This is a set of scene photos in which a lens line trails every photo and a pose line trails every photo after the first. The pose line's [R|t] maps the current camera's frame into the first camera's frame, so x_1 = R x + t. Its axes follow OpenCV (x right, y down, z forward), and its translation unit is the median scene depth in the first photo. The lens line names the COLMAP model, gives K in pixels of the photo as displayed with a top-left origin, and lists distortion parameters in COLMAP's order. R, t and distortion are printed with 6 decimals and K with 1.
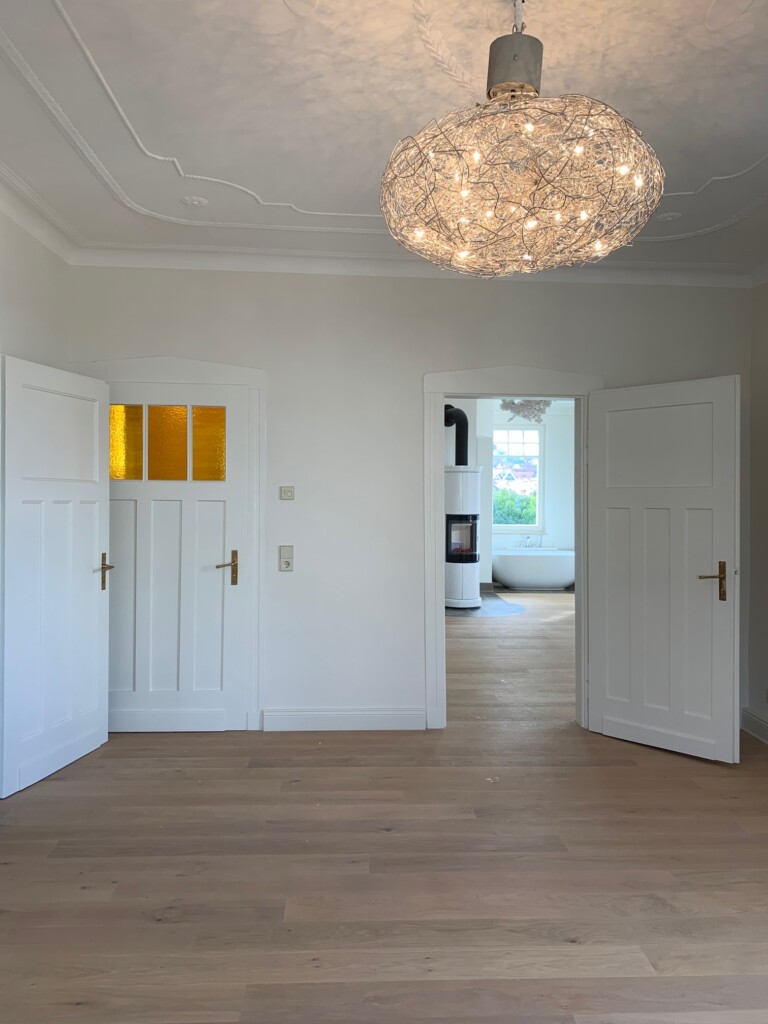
lens RADIAL K [[782.1, 0, 382.4], [0, 782.1, 508.6], [0, 0, 1]] dist [0.027589, -0.027939]
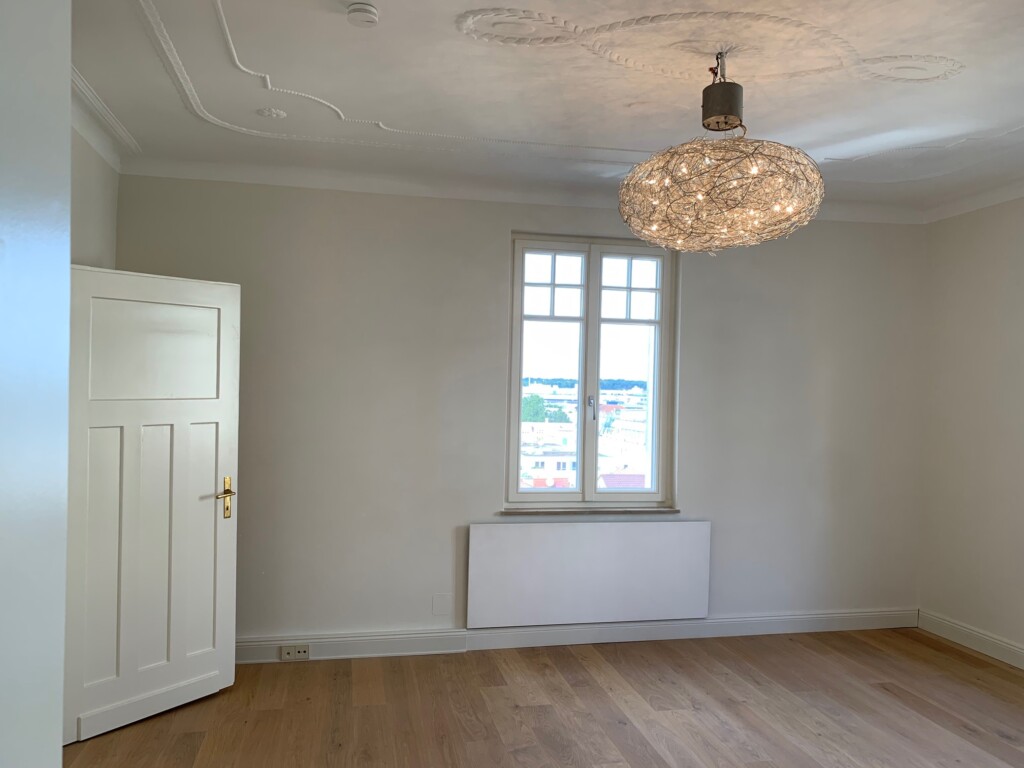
lens RADIAL K [[782.1, 0, 518.4], [0, 782.1, 380.0], [0, 0, 1]] dist [0.027589, -0.027939]
pose [[-0.162666, 0.004201, 0.986672, -0.806206], [0.007658, 0.999966, -0.002995, -0.063524], [-0.986651, 0.007069, -0.162693, 1.150042]]
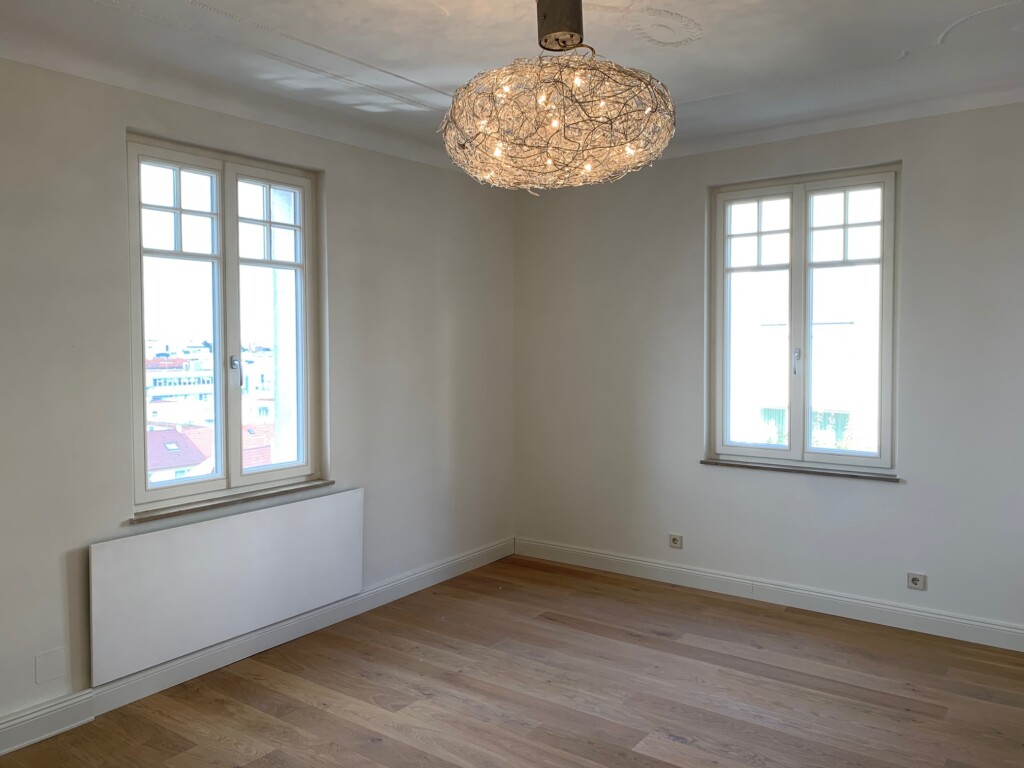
lens RADIAL K [[782.1, 0, 511.8], [0, 782.1, 386.7], [0, 0, 1]] dist [0.027589, -0.027939]
pose [[-0.769813, -0.038509, 0.637107, -0.410463], [0.020518, 0.996169, 0.085004, -0.084648], [-0.637940, 0.078509, -0.766074, 1.441879]]
